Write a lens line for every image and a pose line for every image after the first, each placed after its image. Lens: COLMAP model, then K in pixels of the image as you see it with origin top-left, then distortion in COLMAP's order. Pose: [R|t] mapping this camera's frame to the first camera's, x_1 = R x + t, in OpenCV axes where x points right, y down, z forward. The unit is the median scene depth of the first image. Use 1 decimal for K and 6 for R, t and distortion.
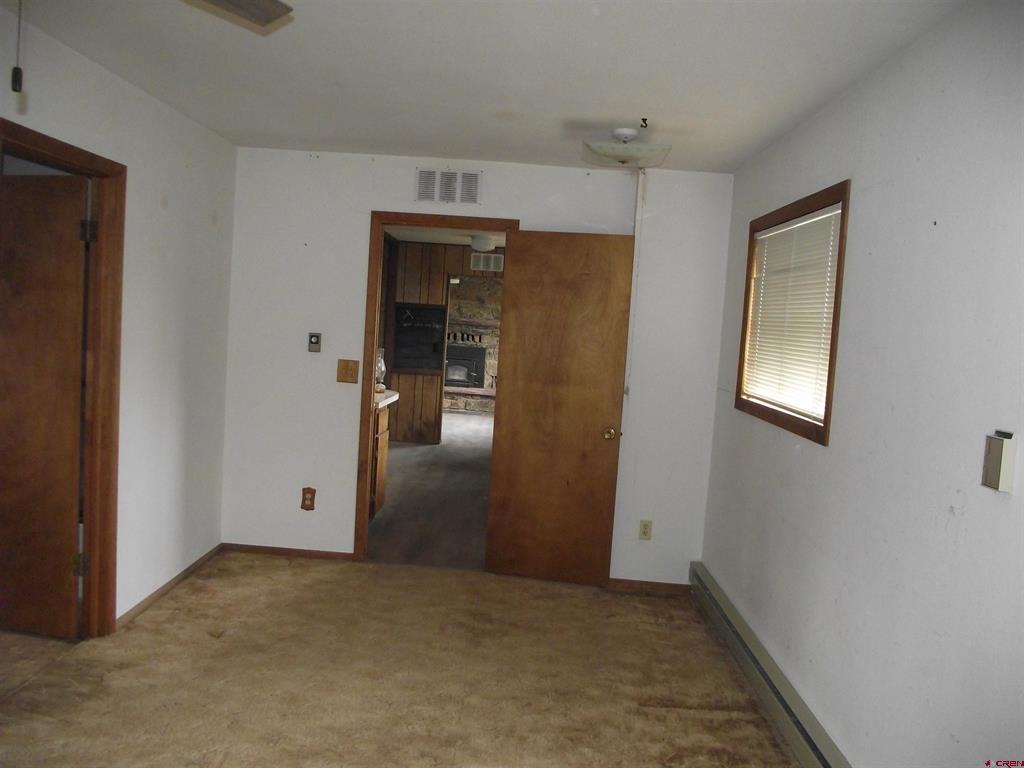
lens RADIAL K [[819.0, 0, 509.9], [0, 819.0, 381.3], [0, 0, 1]] dist [-0.043239, 0.002787]
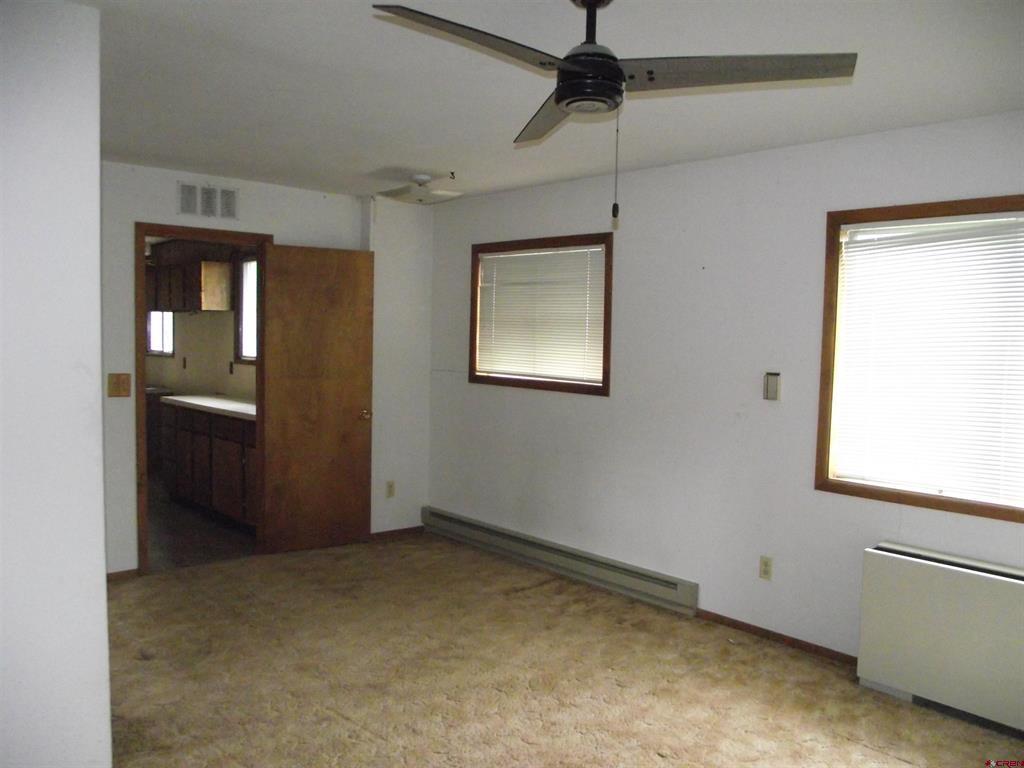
lens RADIAL K [[819.0, 0, 520.2], [0, 819.0, 386.6], [0, 0, 1]] dist [-0.043239, 0.002787]
pose [[0.716625, -0.099268, 0.690358, -0.611684], [0.078467, 0.995010, 0.061622, -0.038467], [-0.693031, 0.010011, 0.720839, -0.036178]]
